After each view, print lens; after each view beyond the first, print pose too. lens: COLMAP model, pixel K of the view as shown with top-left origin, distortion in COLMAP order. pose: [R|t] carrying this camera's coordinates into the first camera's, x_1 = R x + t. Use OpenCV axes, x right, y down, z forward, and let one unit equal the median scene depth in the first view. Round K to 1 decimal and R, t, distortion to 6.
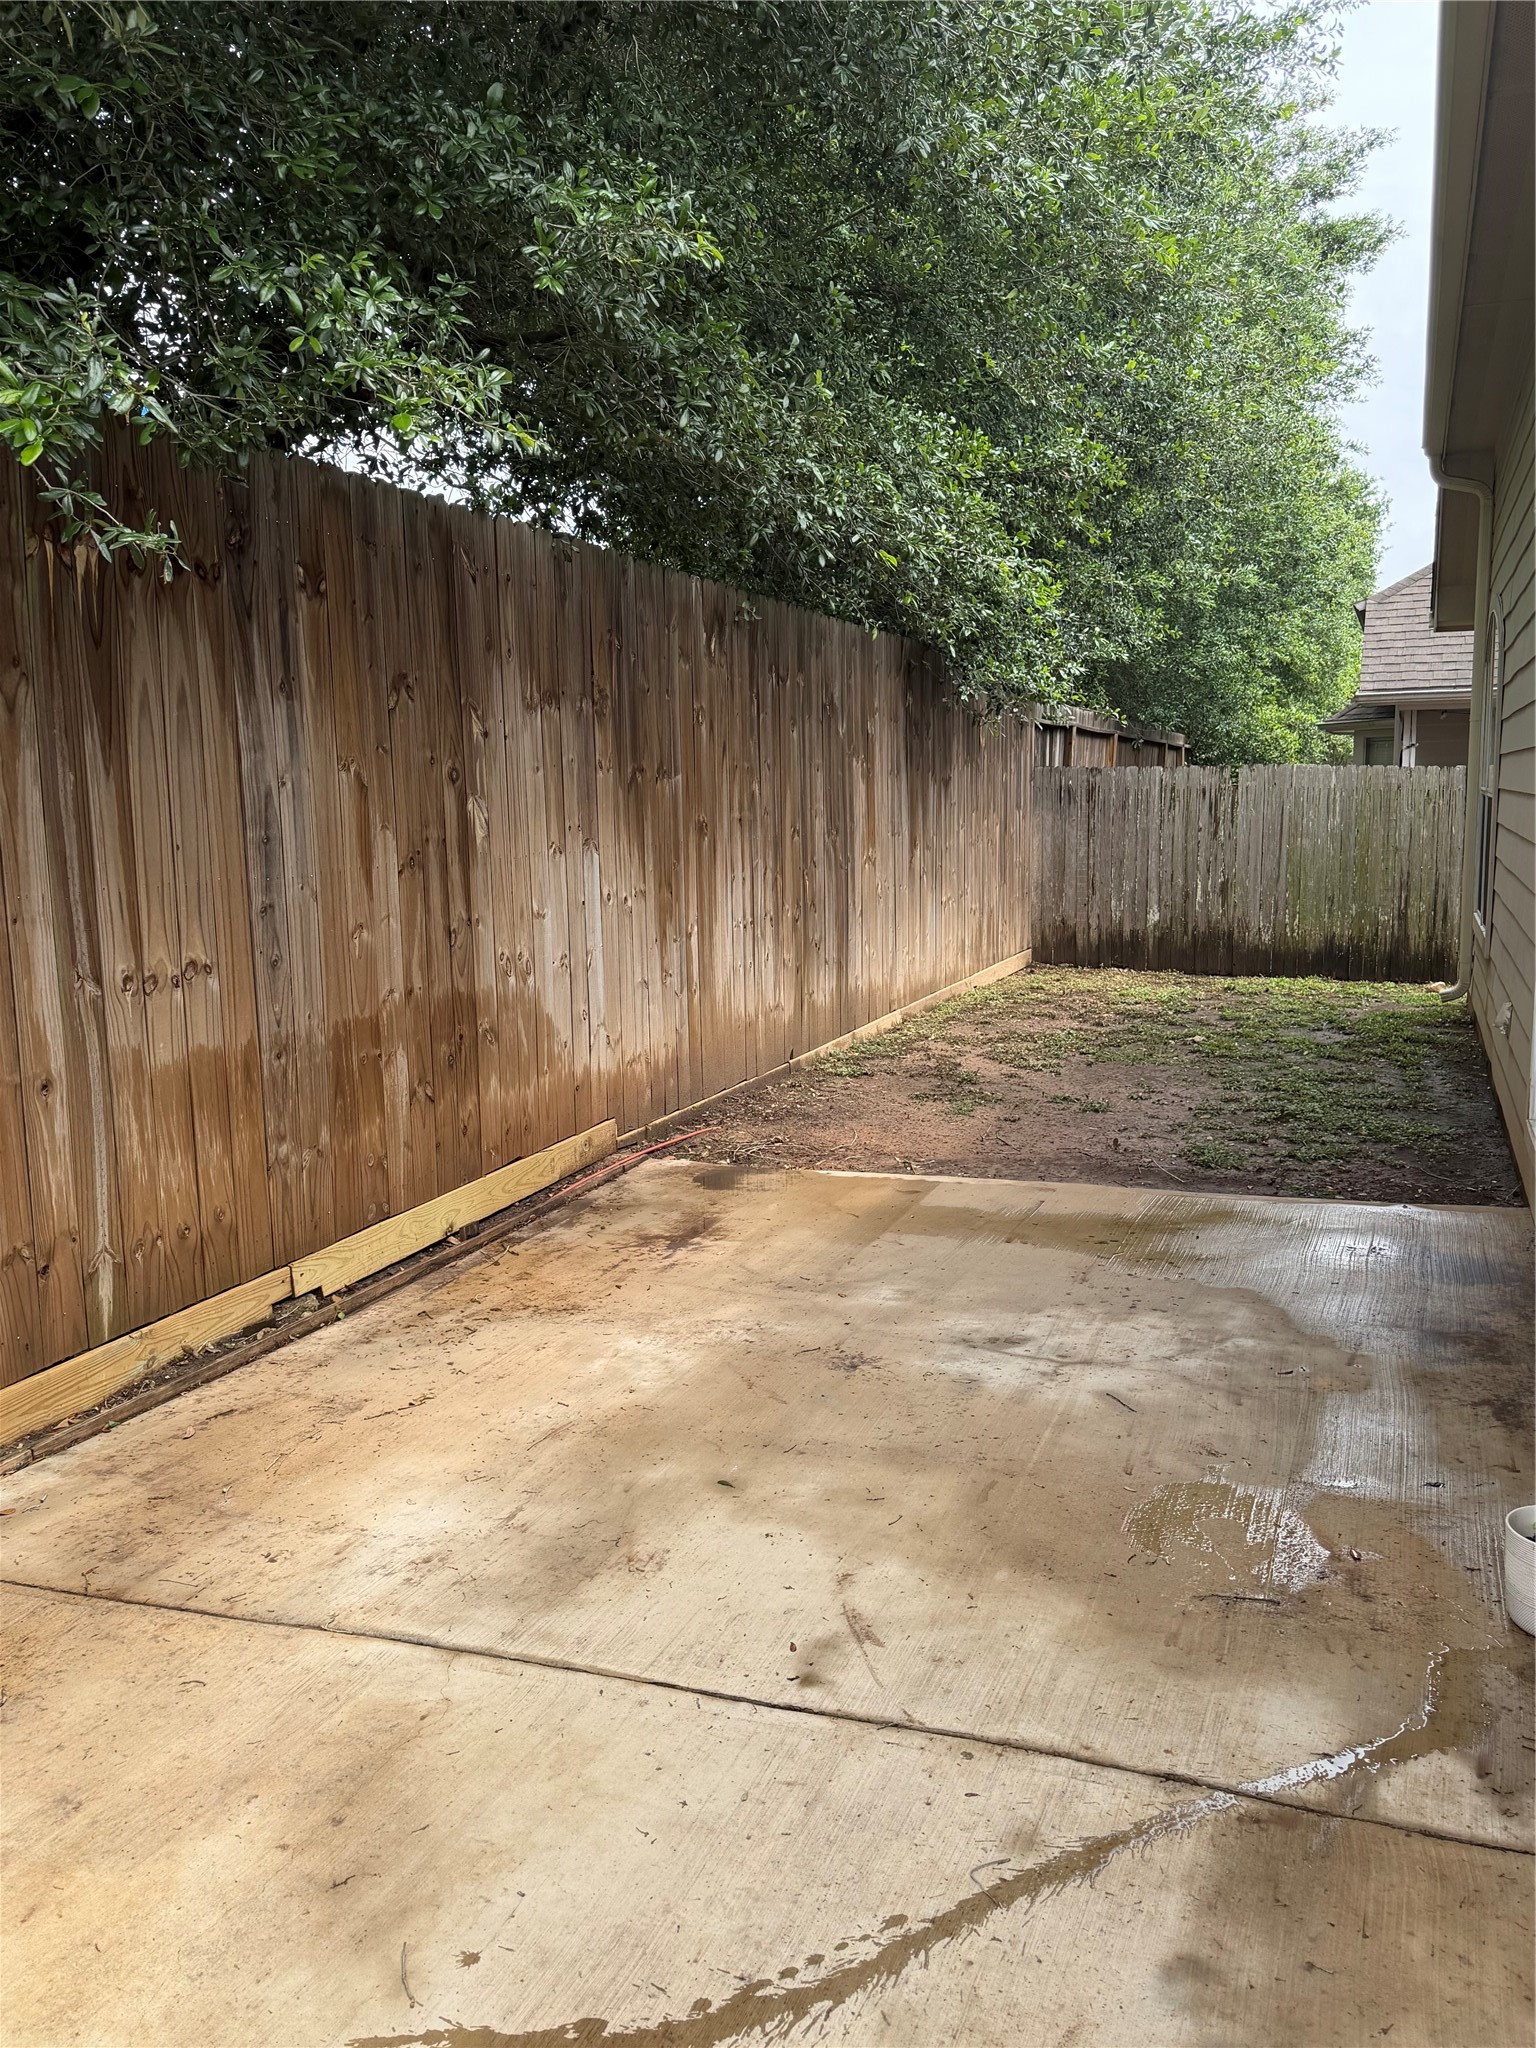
lens RADIAL K [[1631.6, 0, 743.0], [0, 1631.6, 1014.7], [0, 0, 1]] dist [0.097344, -0.135051]
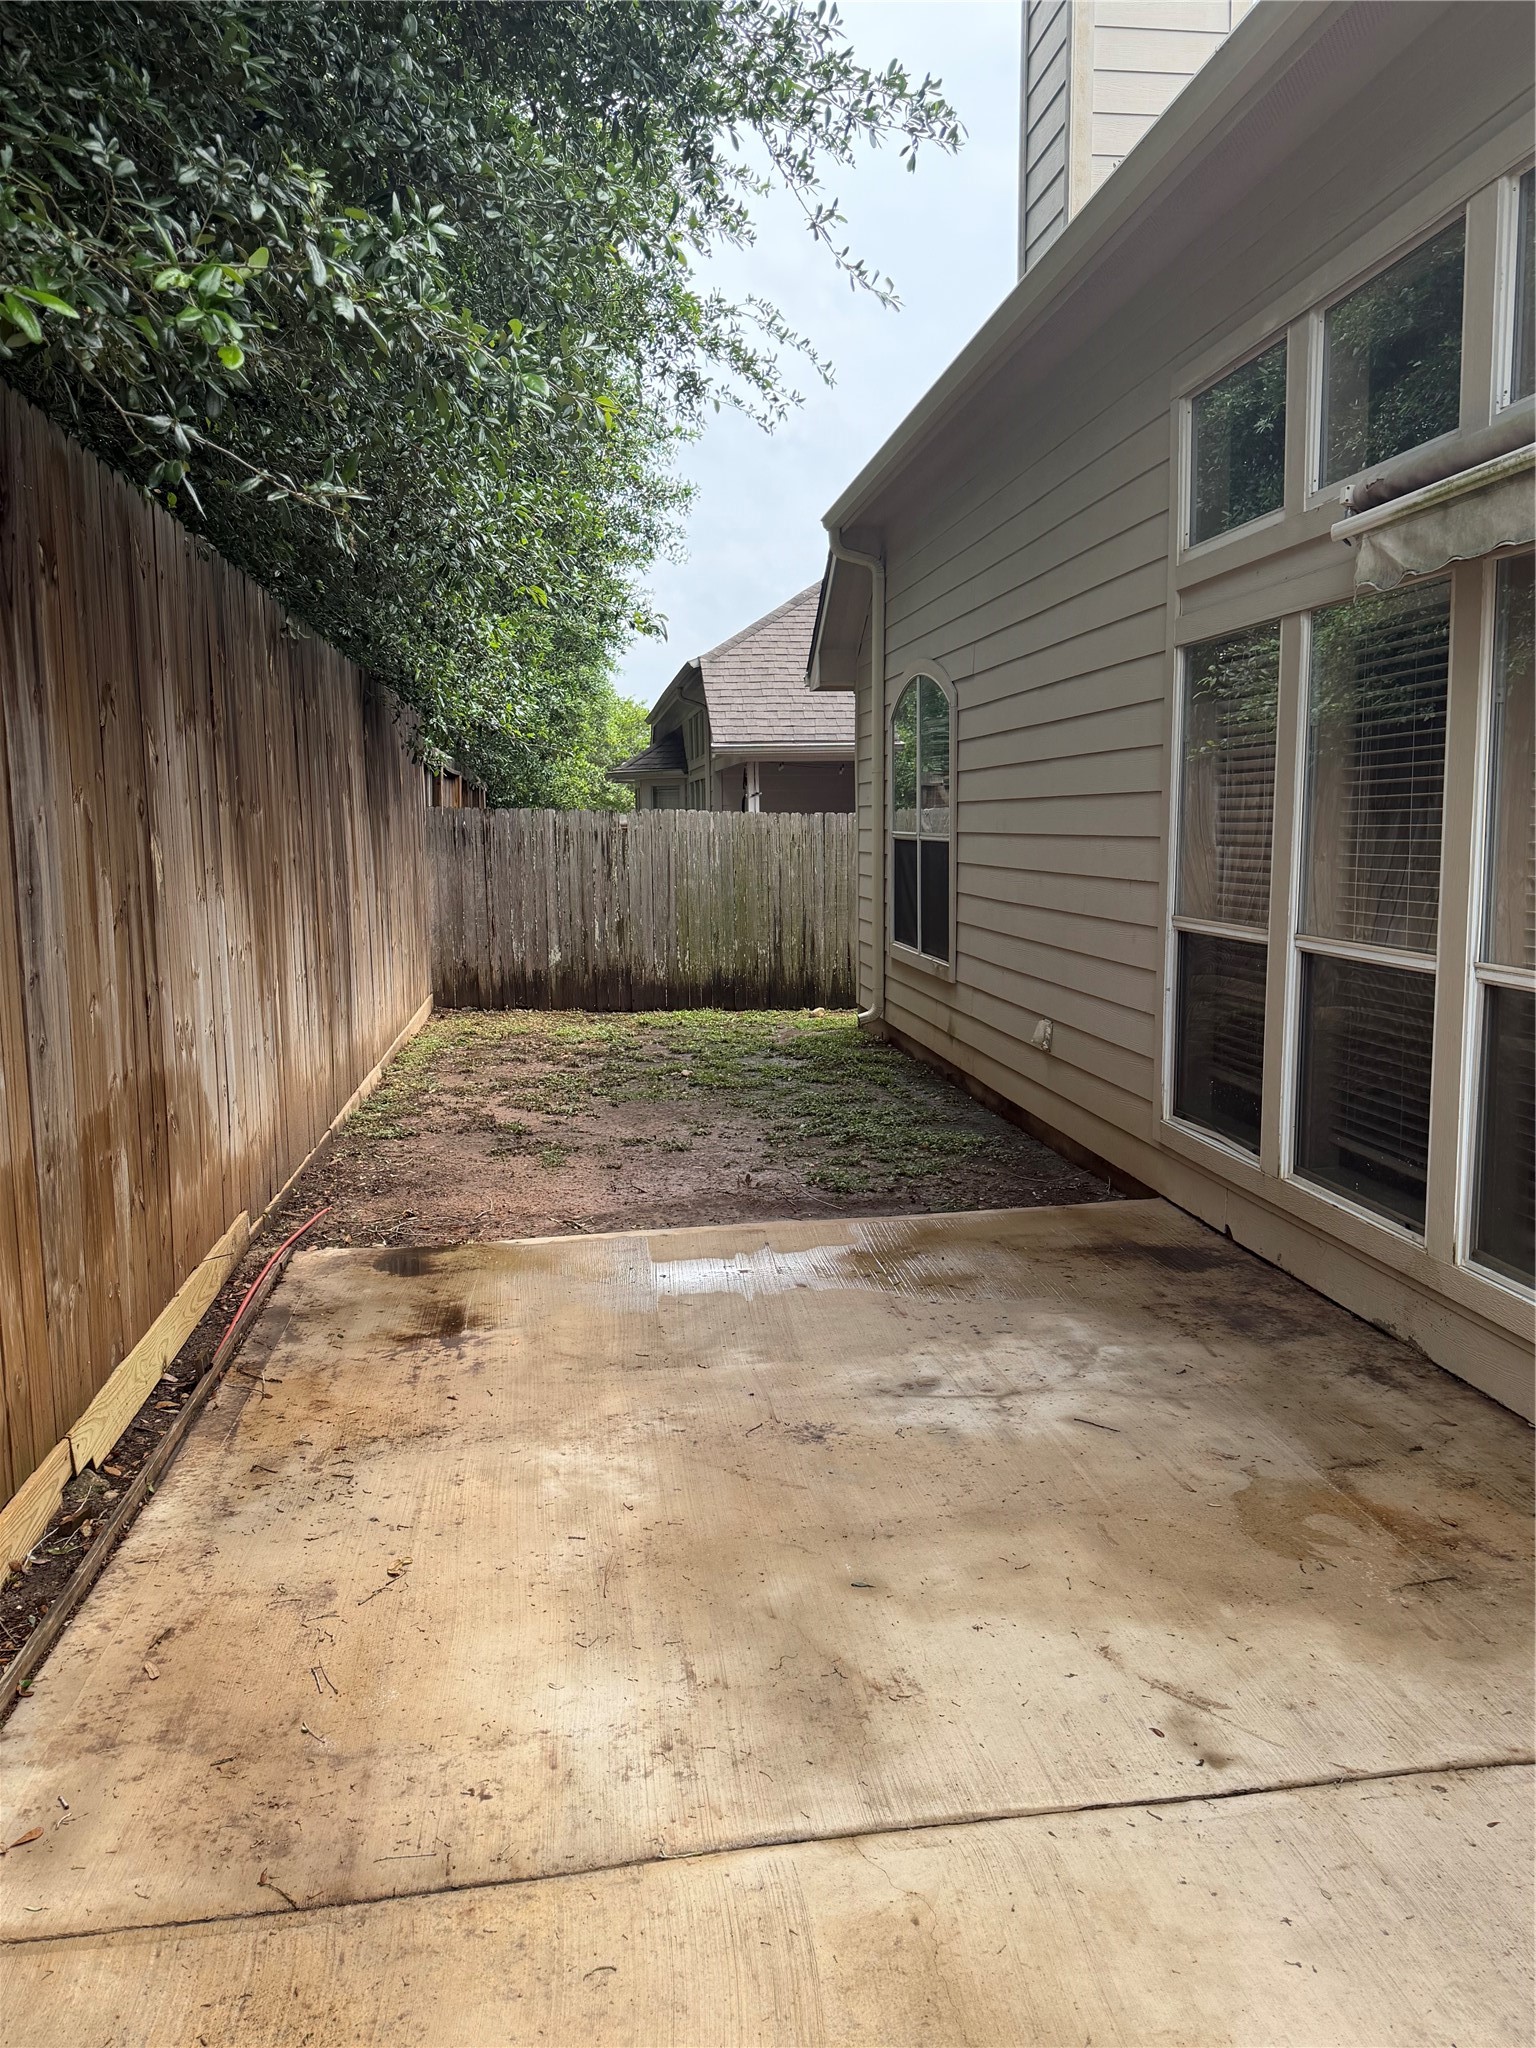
lens RADIAL K [[1631.6, 0, 865.2], [0, 1631.6, 1003.0], [0, 0, 1]] dist [0.097344, -0.135051]
pose [[0.881500, -0.046910, 0.469848, -0.292396], [0.061930, 0.997943, -0.016554, -0.015171], [-0.468105, 0.043690, 0.882592, 0.120529]]
